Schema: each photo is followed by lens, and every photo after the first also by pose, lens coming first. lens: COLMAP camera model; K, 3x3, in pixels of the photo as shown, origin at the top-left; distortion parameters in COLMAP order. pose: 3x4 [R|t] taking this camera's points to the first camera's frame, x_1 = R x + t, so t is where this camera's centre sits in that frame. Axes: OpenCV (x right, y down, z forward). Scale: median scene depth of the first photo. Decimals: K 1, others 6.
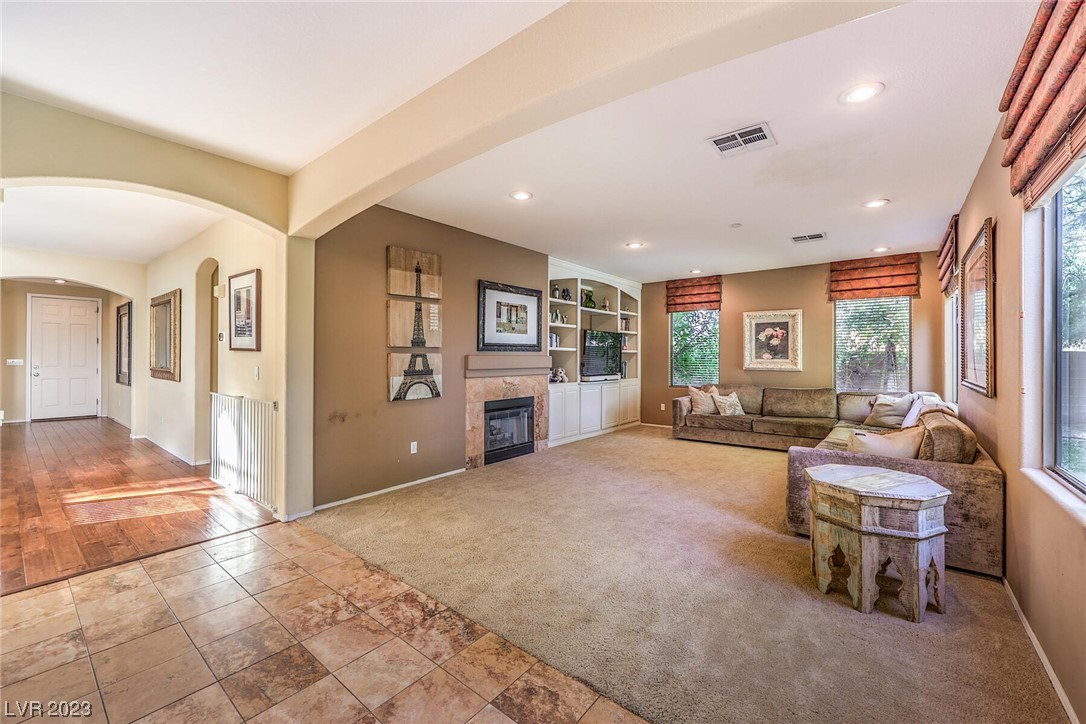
lens RADIAL K [[434.9, 0, 545.3], [0, 434.9, 356.2], [0, 0, 1]] dist [-0.000463, 0.000111]
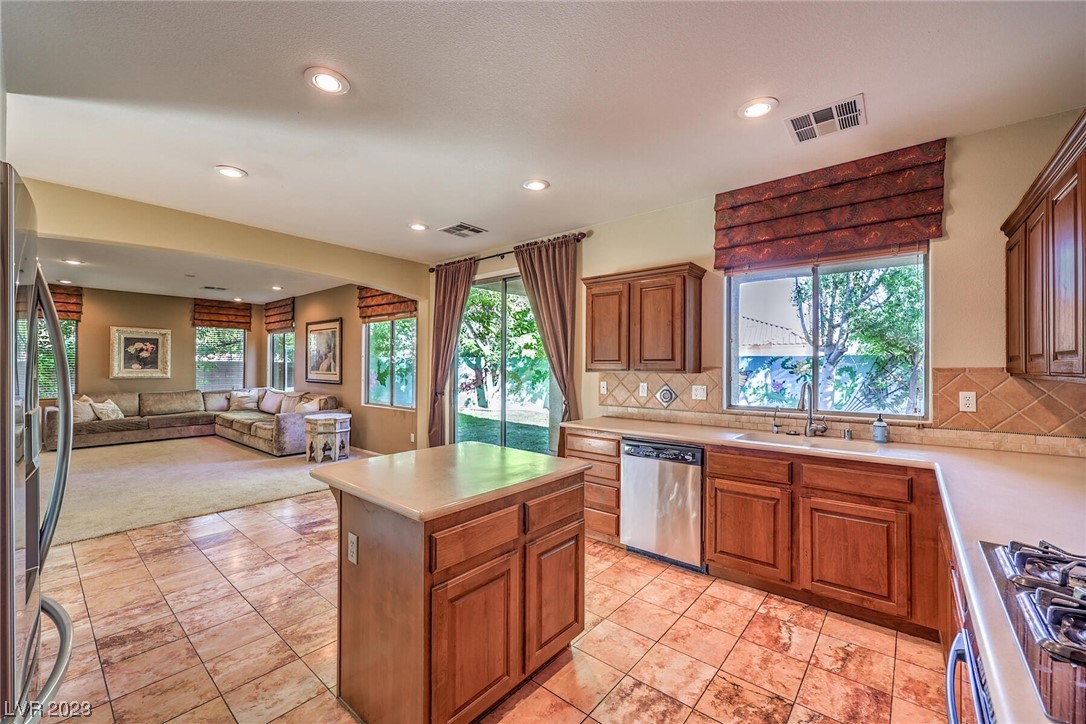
lens RADIAL K [[438.3, 0, 544.9], [0, 438.3, 362.9], [0, 0, 1]] dist [-0.002028, -0.000031]
pose [[0.020890, 0.004442, 0.999772, -0.745283], [-0.008520, 0.999955, -0.004265, -0.015869], [-0.999745, -0.008429, 0.020927, -0.143943]]
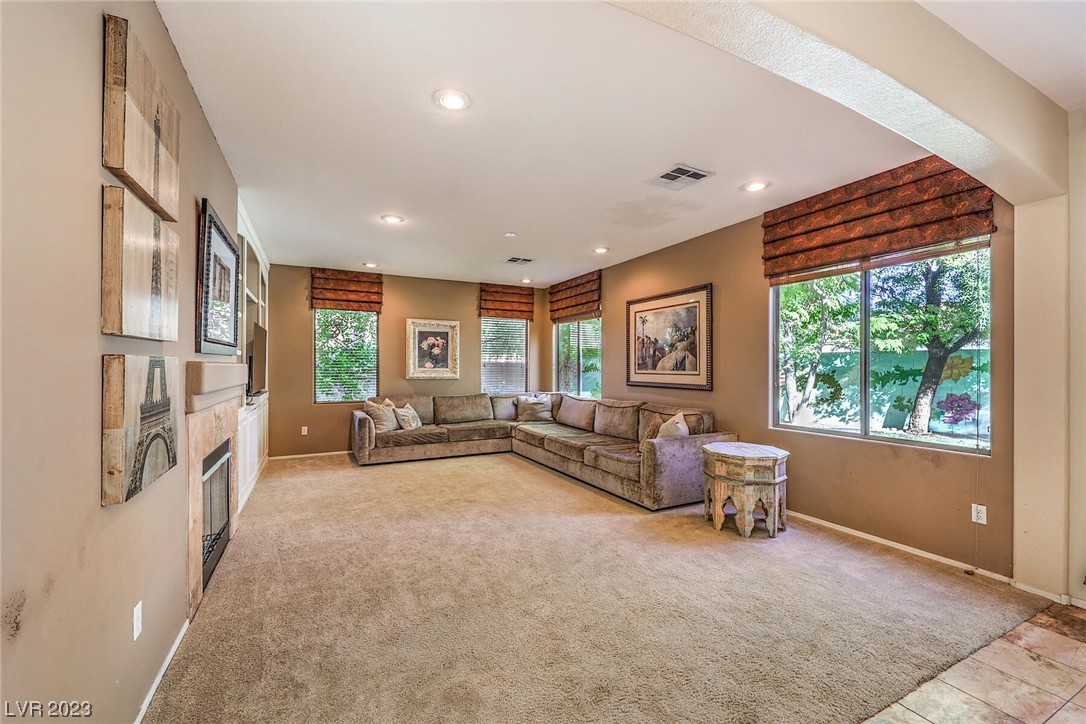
lens RADIAL K [[443.9, 0, 539.5], [0, 443.9, 366.0], [0, 0, 1]] dist [-0.001322, -0.000099]
pose [[0.416182, 0.000589, 0.909281, -0.359070], [-0.003522, 0.999993, 0.000965, 0.000397], [-0.909275, -0.003604, 0.416181, 0.398856]]
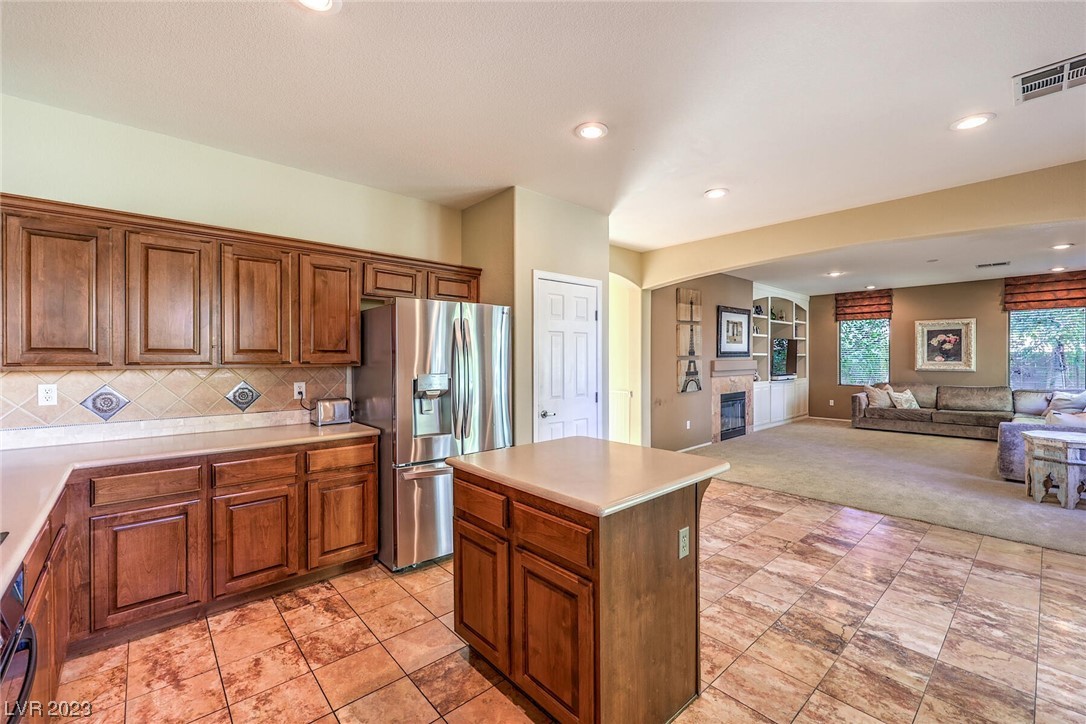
lens RADIAL K [[451.4, 0, 548.2], [0, 451.4, 360.3], [0, 0, 1]] dist [0.000077, 0.000309]
pose [[0.987432, -0.005892, -0.157935, -0.381197], [0.007281, 0.999940, 0.008218, -0.015646], [0.157877, -0.009265, 0.987415, -0.408471]]
